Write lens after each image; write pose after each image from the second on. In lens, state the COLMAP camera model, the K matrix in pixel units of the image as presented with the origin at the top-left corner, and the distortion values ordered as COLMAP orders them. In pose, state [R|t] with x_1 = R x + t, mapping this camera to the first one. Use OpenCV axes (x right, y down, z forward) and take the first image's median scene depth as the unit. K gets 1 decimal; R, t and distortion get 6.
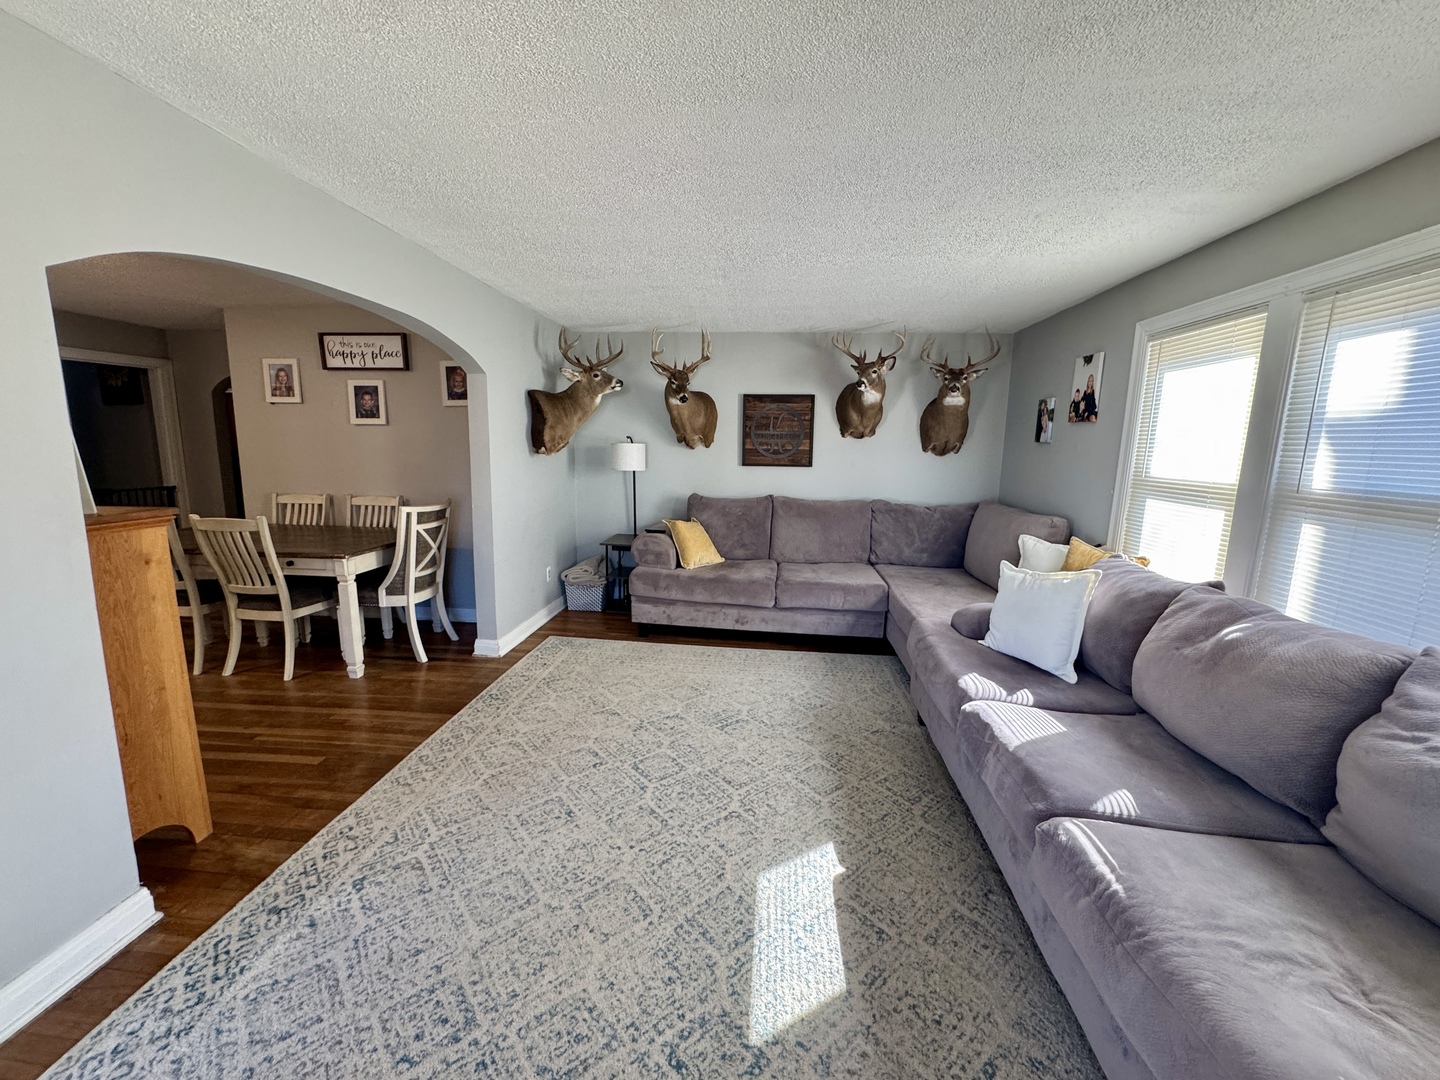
lens RADIAL K [[573.9, 0, 722.0], [0, 573.9, 538.0], [0, 0, 1]] dist [-0.004538, 0.000710]
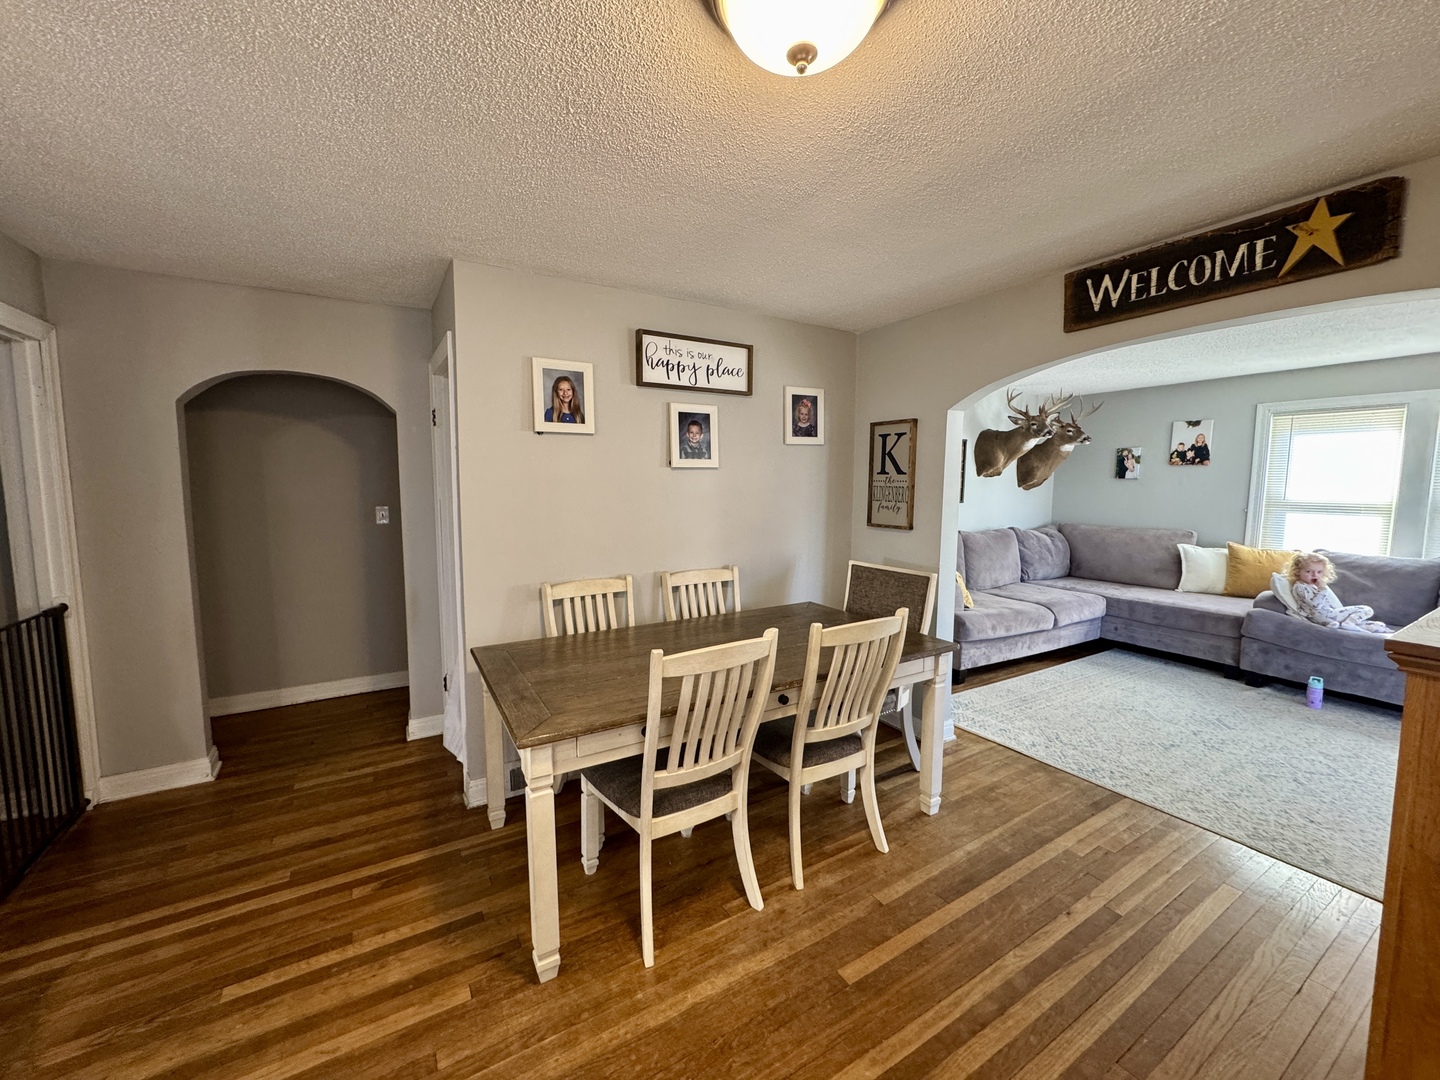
lens RADIAL K [[573.9, 0, 722.2], [0, 573.9, 538.3], [0, 0, 1]] dist [-0.004538, 0.000710]
pose [[0.807950, -0.076478, 0.584267, -1.235933], [0.110890, 0.993560, -0.023291, -0.114877], [-0.578723, 0.083607, 0.811227, 0.522133]]
